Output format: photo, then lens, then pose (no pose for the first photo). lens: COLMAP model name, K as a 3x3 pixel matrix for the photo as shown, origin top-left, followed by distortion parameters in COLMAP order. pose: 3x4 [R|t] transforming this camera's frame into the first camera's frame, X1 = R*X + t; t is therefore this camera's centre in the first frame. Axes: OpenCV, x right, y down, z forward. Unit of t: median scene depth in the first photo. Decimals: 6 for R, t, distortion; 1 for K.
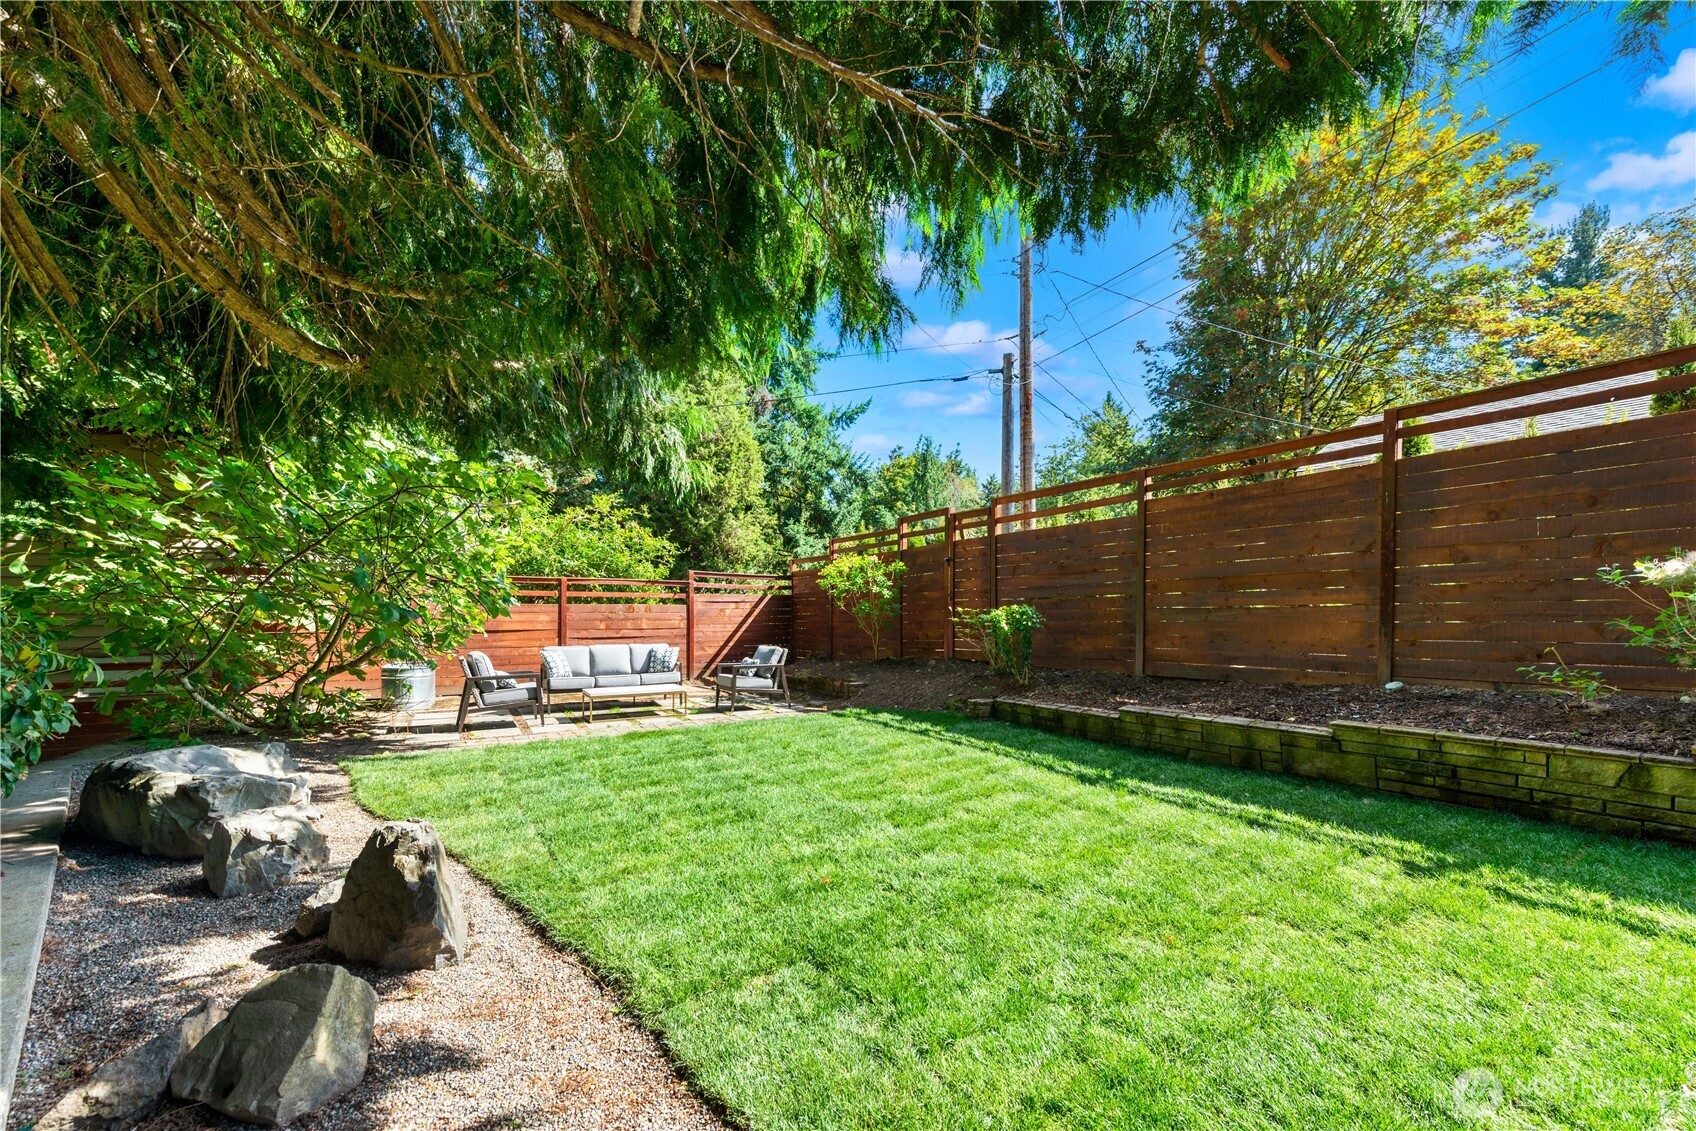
lens RADIAL K [[692.4, 0, 844.5], [0, 692.4, 610.4], [0, 0, 1]] dist [-0.000070, -0.000009]
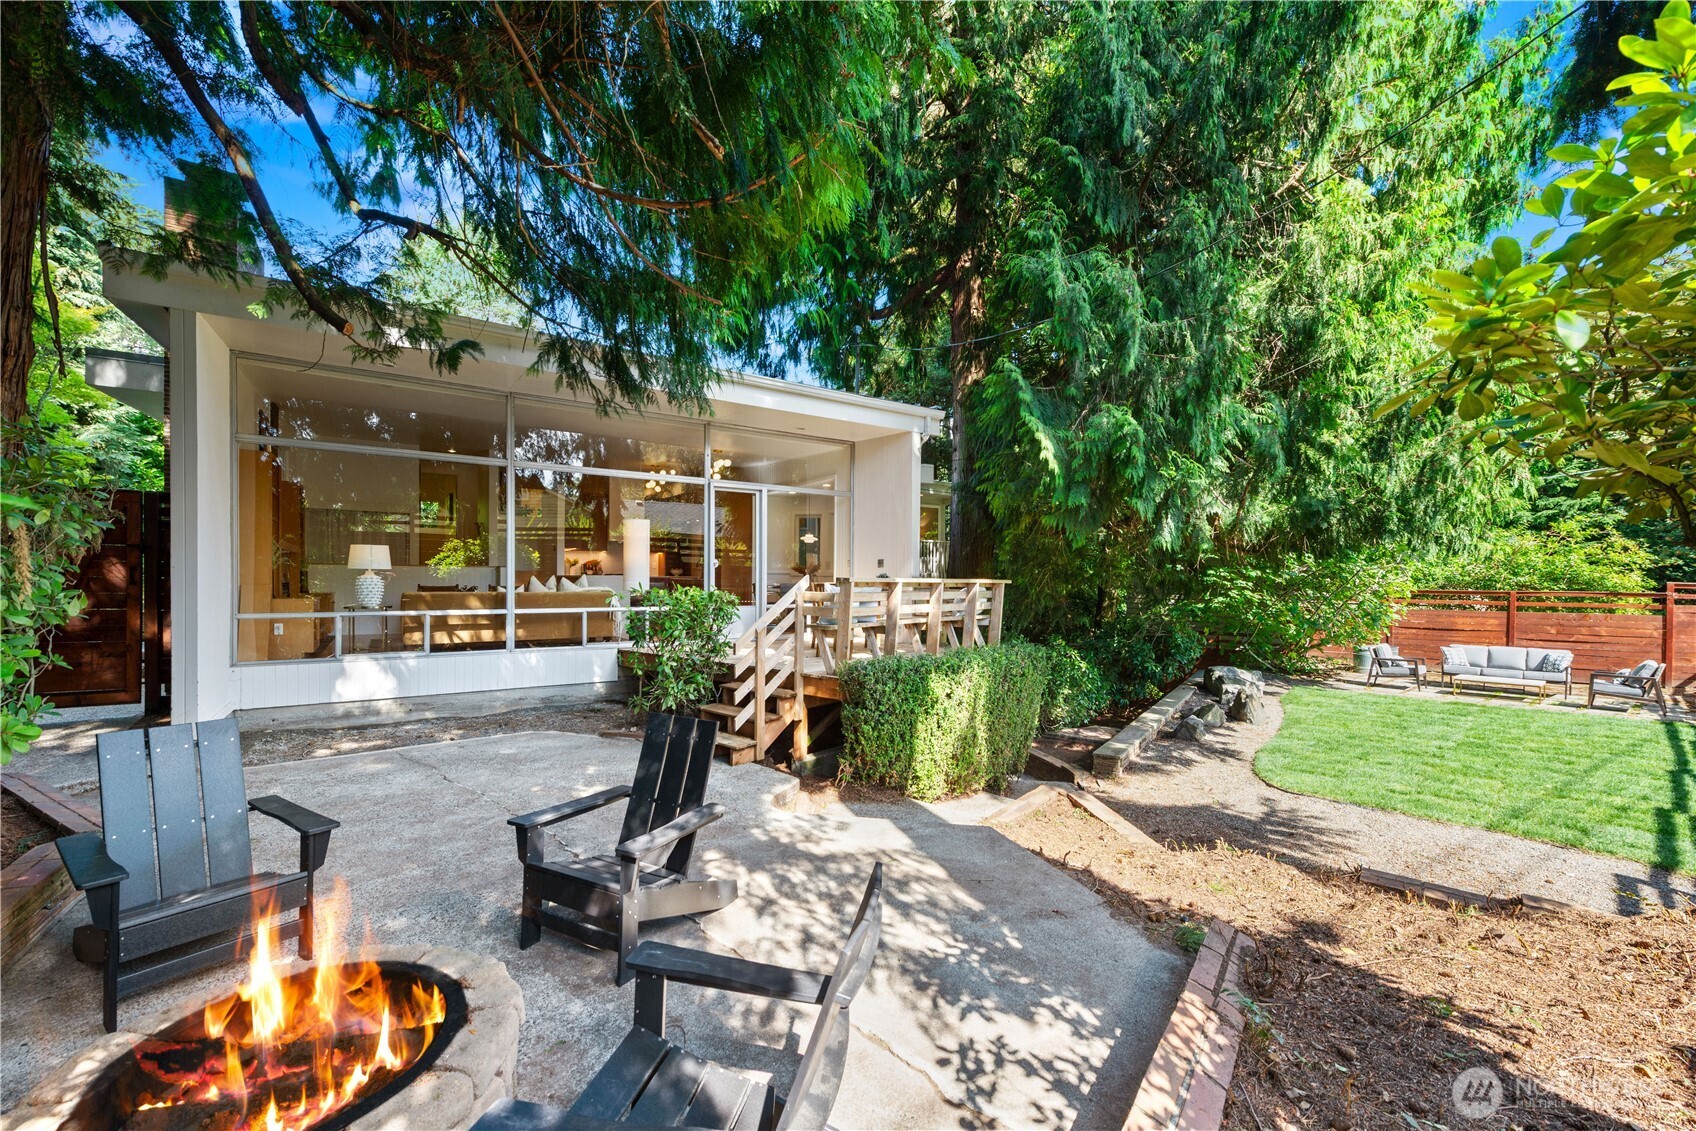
lens RADIAL K [[764.0, 0, 848.0], [0, 764.0, 568.6], [0, 0, 1]] dist [-0.000404, -0.000118]
pose [[0.196429, -0.003072, -0.980513, 0.746620], [0.000420, 0.999995, -0.003049, -0.086061], [0.980518, 0.000187, 0.196429, -0.489511]]
